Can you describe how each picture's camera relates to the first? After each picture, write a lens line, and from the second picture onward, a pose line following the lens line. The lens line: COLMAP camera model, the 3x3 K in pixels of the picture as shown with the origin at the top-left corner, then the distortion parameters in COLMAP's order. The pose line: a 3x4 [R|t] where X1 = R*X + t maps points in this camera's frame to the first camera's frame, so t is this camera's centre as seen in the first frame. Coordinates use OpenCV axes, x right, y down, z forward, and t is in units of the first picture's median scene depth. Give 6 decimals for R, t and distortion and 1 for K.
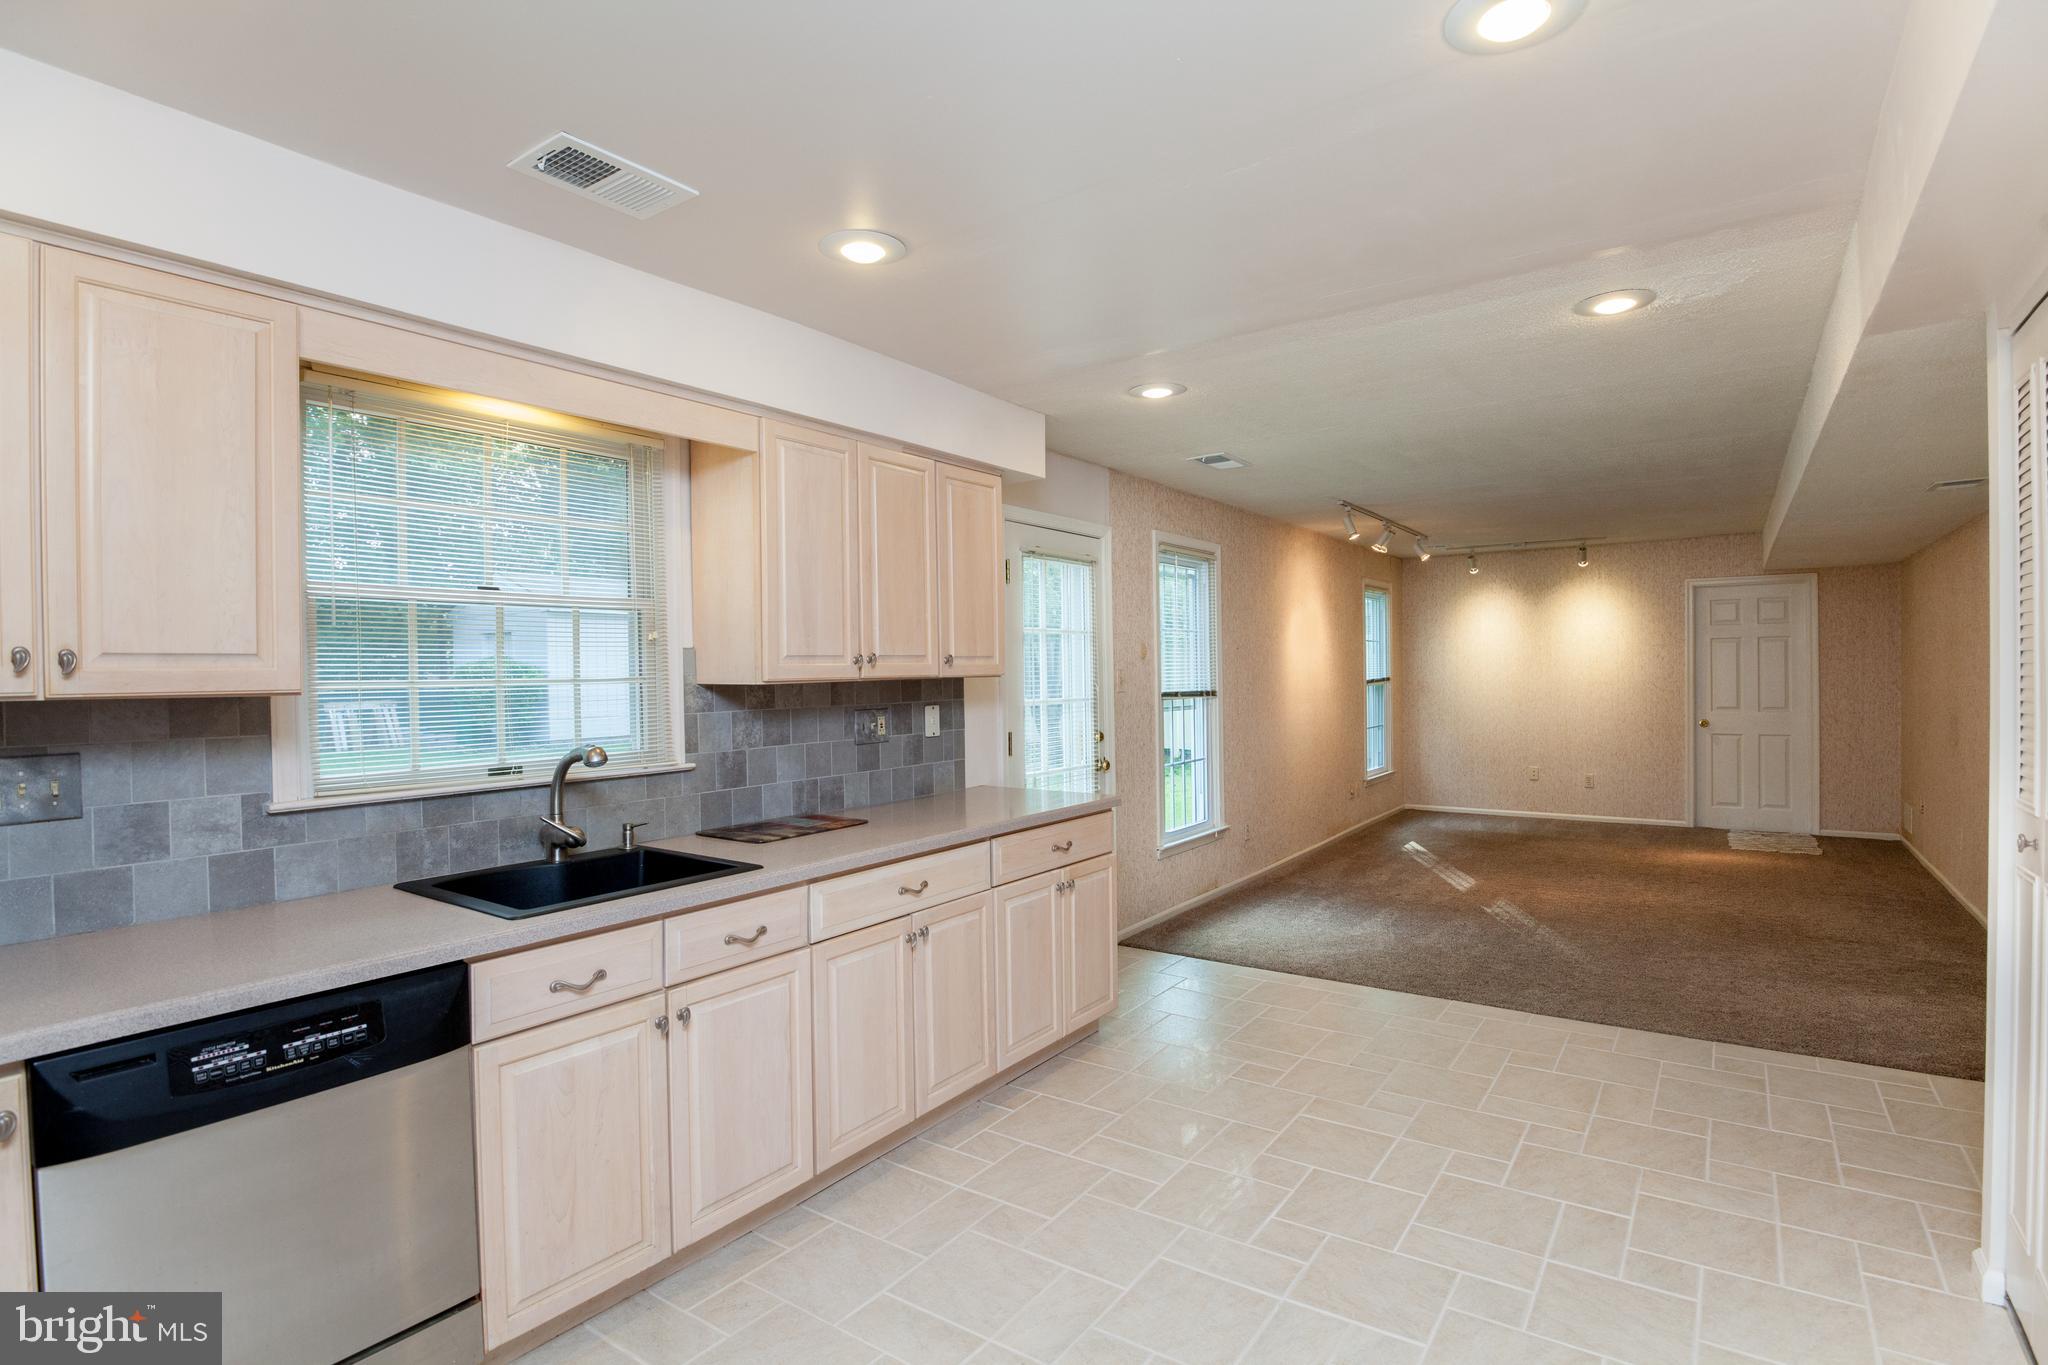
lens RADIAL K [[996.7, 0, 1033.4], [0, 996.7, 681.4], [0, 0, 1]] dist [-0.022526, -0.005642]
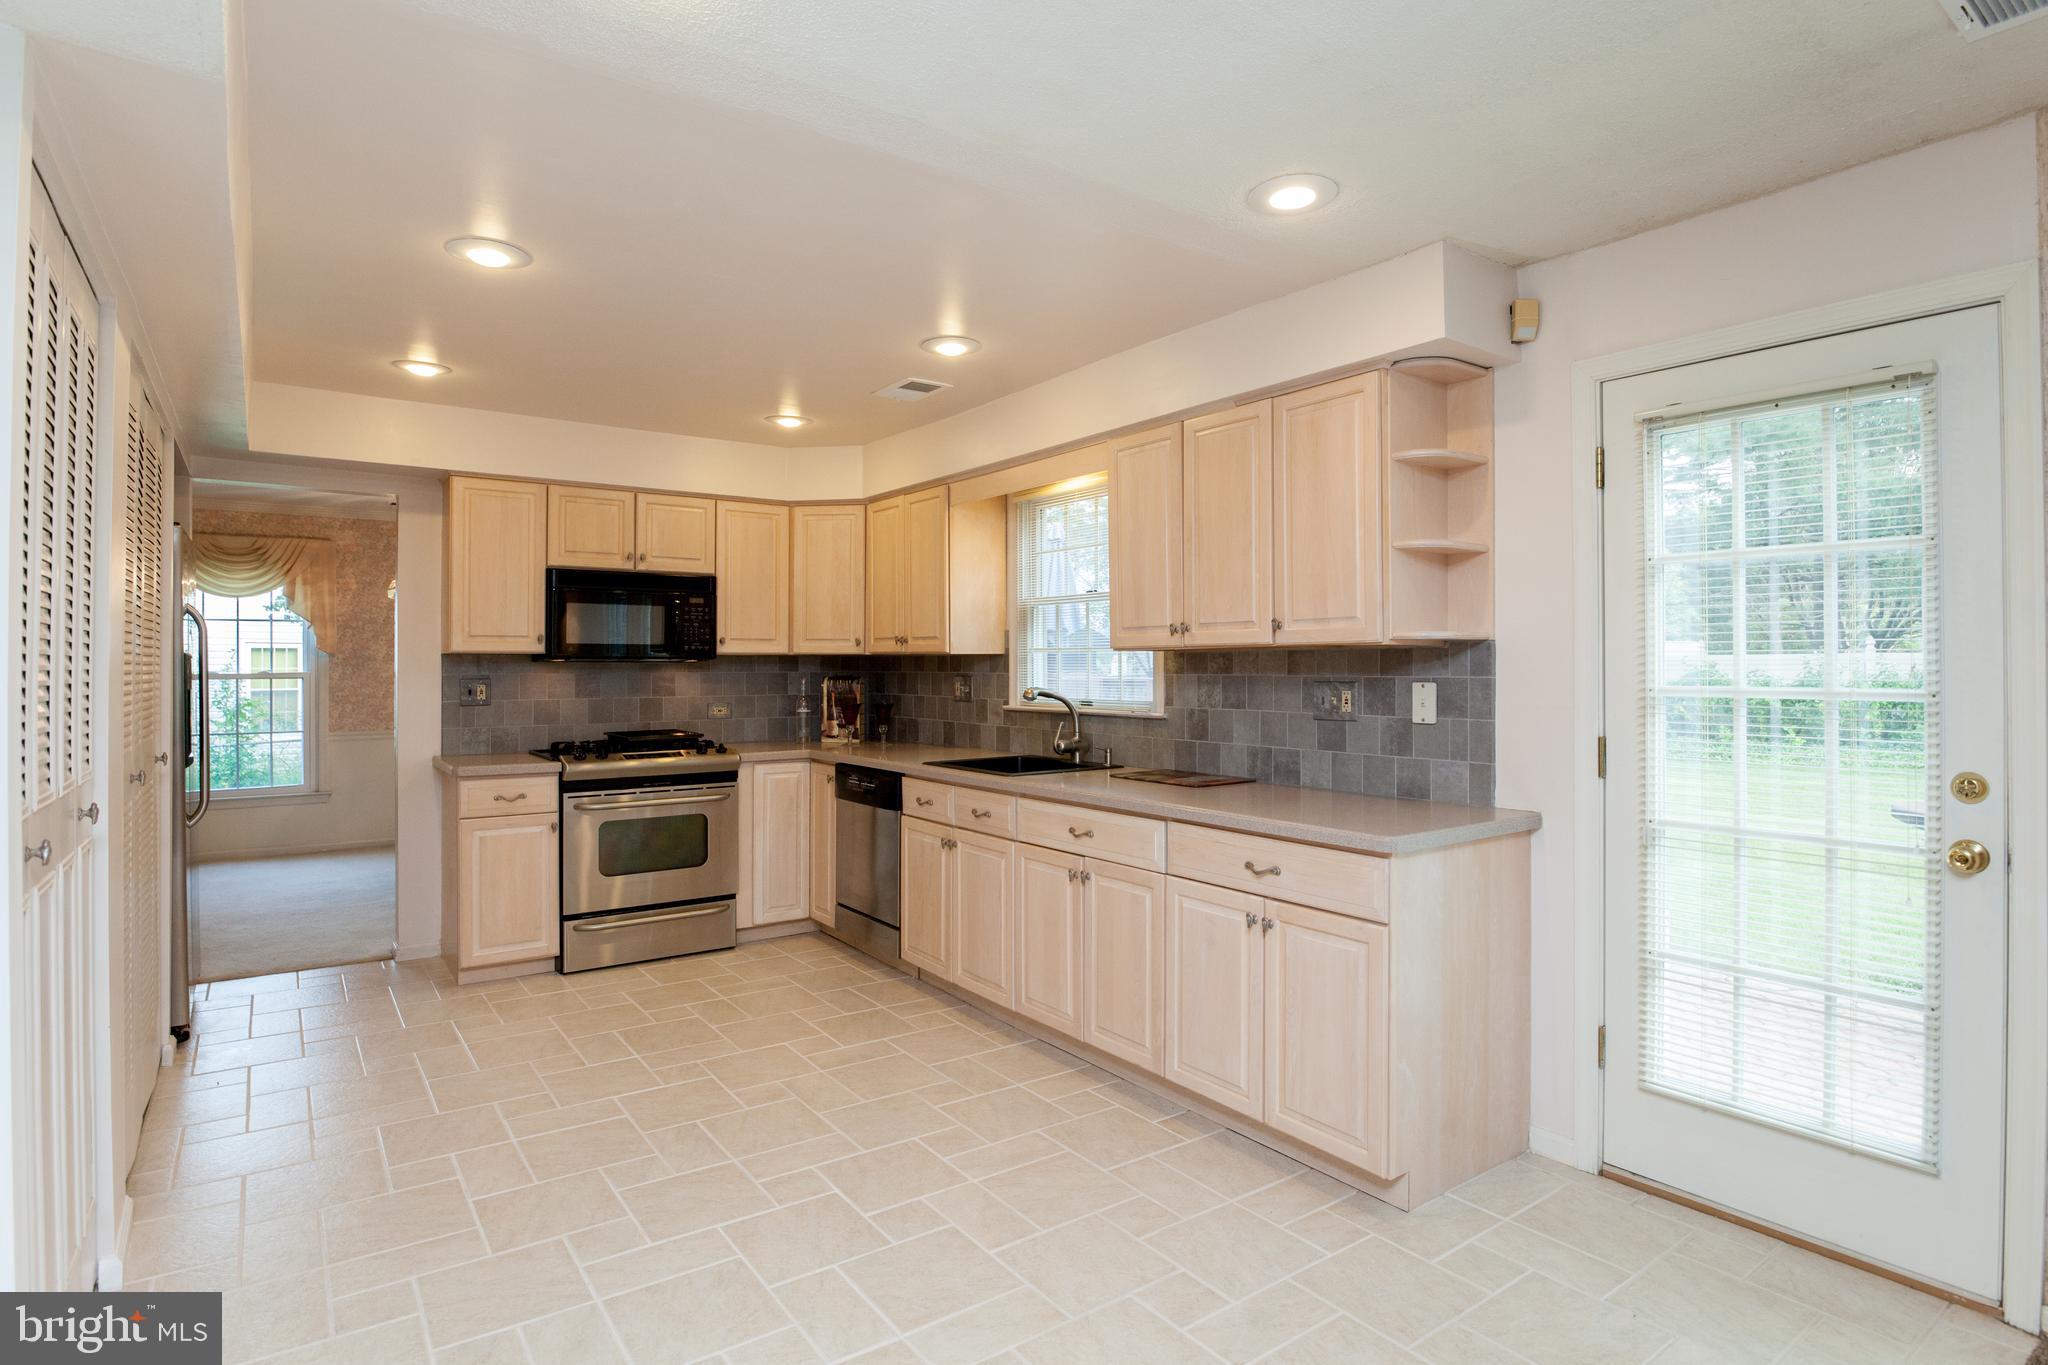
lens RADIAL K [[1068.5, 0, 1045.2], [0, 1068.5, 653.1], [0, 0, 1]] dist [-0.022913, -0.002373]
pose [[-0.318542, 0.003843, -0.947901, 0.992321], [-0.005008, 0.999971, 0.005737, -0.001921], [0.947896, 0.006574, -0.318513, 1.290763]]
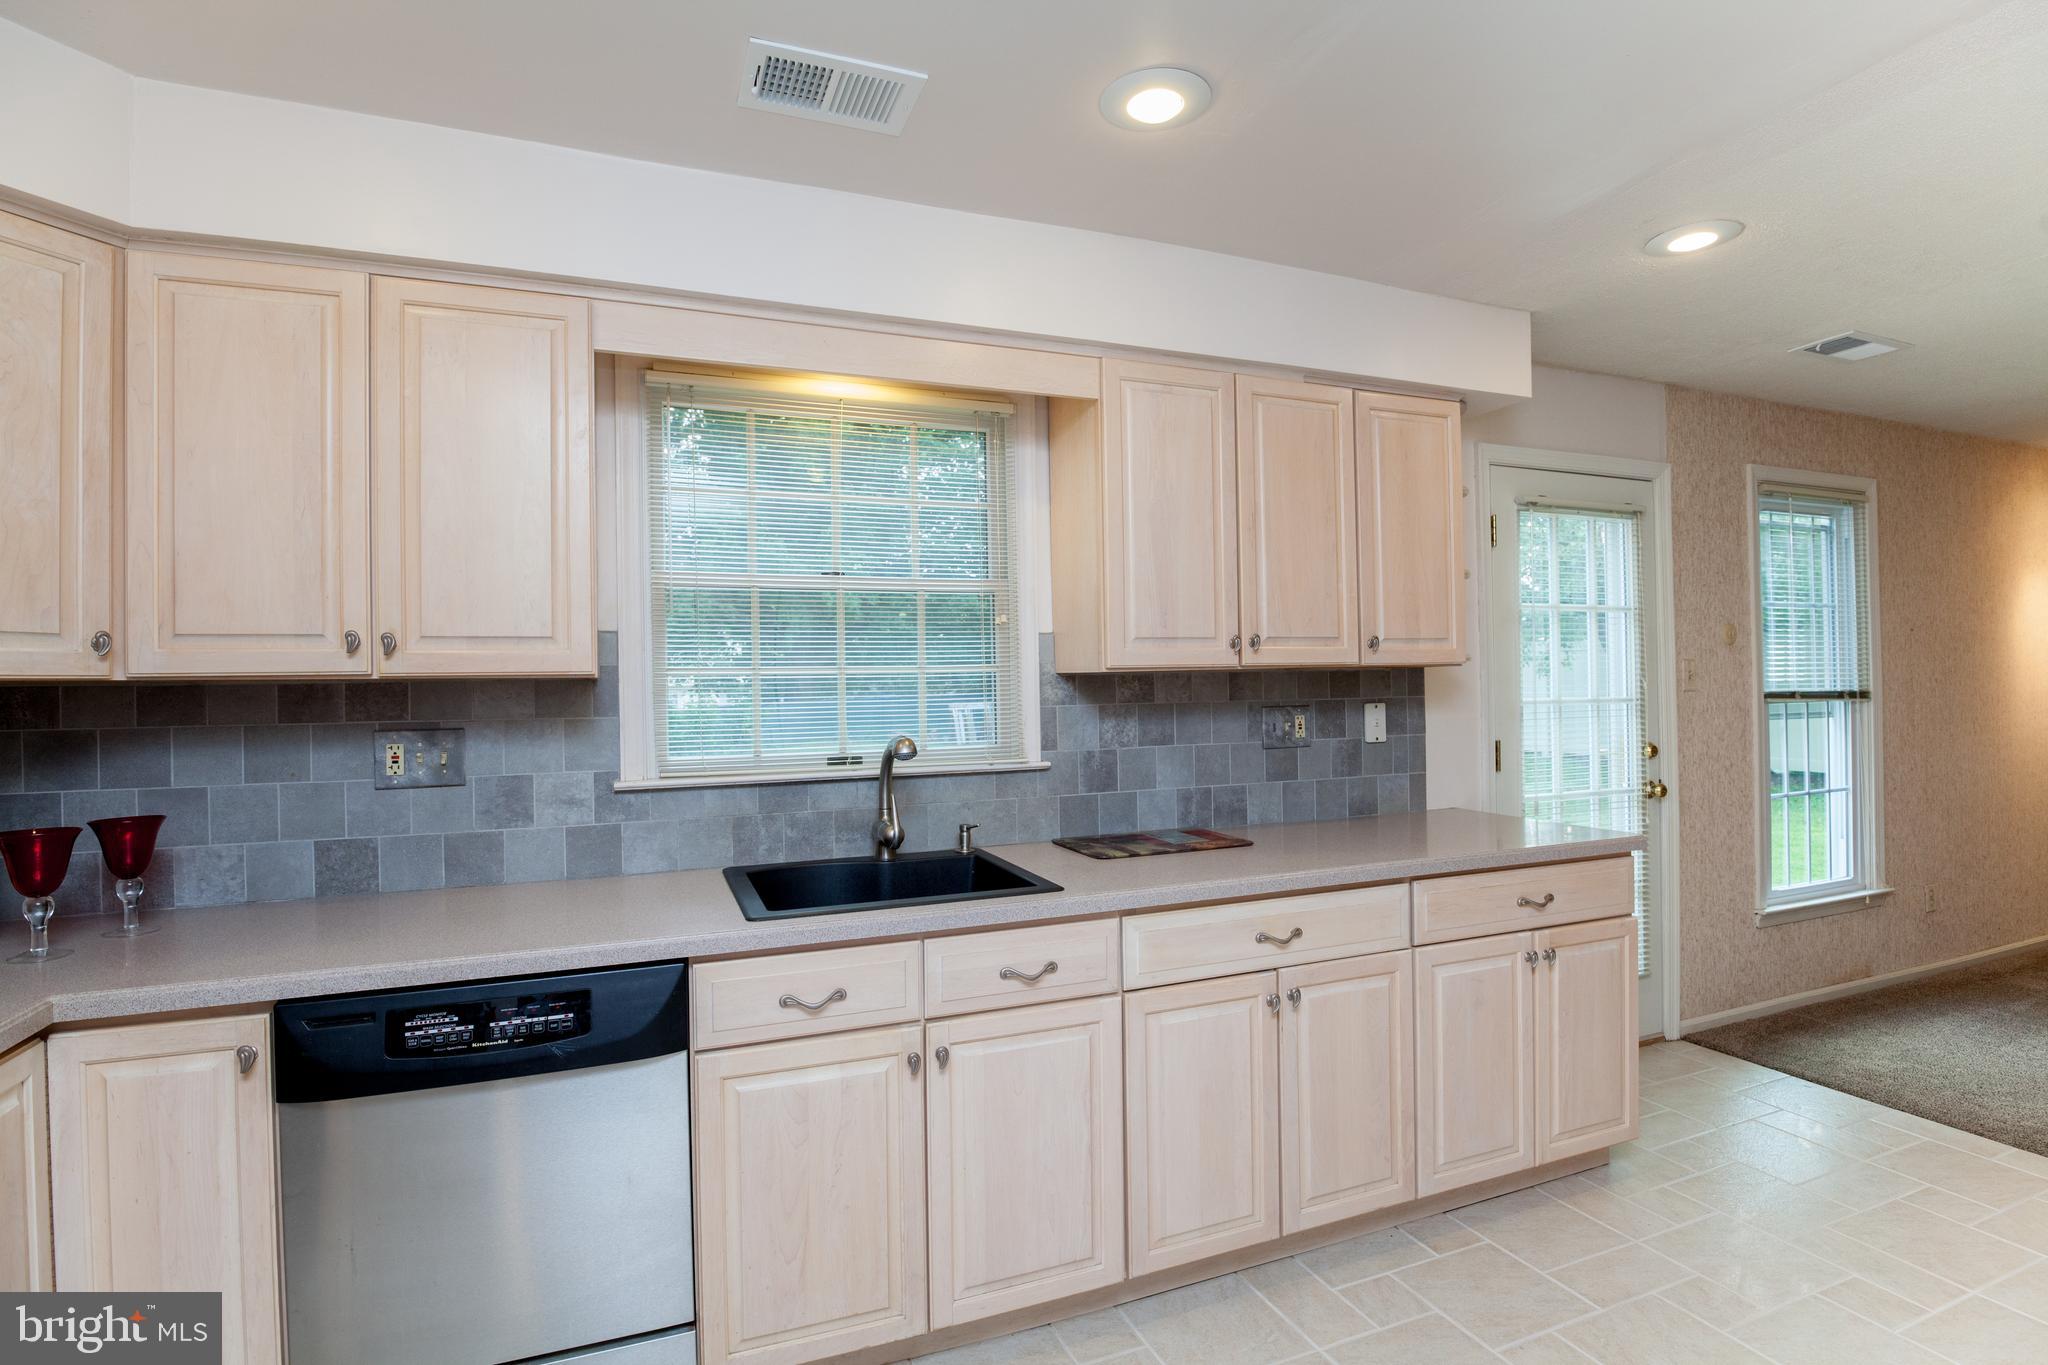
lens RADIAL K [[996.7, 0, 1033.4], [0, 996.7, 681.4], [0, 0, 1]] dist [-0.022526, -0.005642]
pose [[0.840414, -0.001437, -0.541943, 0.130395], [-0.001764, 0.999984, -0.005387, 0.014996], [0.541942, 0.005484, 0.840398, 0.241746]]
